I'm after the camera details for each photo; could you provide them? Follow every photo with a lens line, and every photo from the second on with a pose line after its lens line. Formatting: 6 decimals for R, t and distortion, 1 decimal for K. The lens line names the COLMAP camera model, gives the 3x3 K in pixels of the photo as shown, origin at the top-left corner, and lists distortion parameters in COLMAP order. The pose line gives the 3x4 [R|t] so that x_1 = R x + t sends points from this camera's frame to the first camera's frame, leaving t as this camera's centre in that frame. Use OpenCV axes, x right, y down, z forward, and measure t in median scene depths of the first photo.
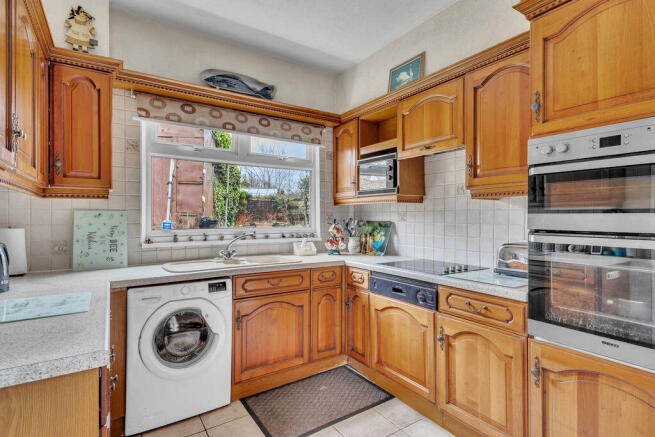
lens RADIAL K [[330.7, 0, 327.4], [0, 330.7, 217.7], [0, 0, 1]] dist [0.019156, -0.000734]
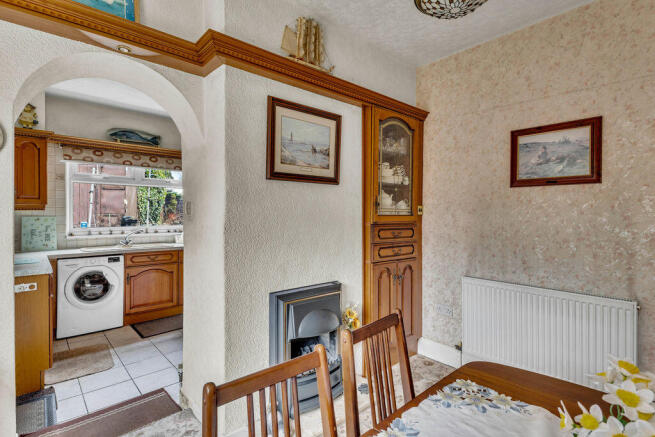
lens RADIAL K [[330.7, 0, 329.2], [0, 330.7, 216.7], [0, 0, 1]] dist [0.019156, -0.000734]
pose [[0.988920, 0.000701, 0.148448, 0.487900], [-0.001593, 0.999981, 0.005892, -0.030333], [-0.148441, -0.006063, 0.988903, -0.839913]]
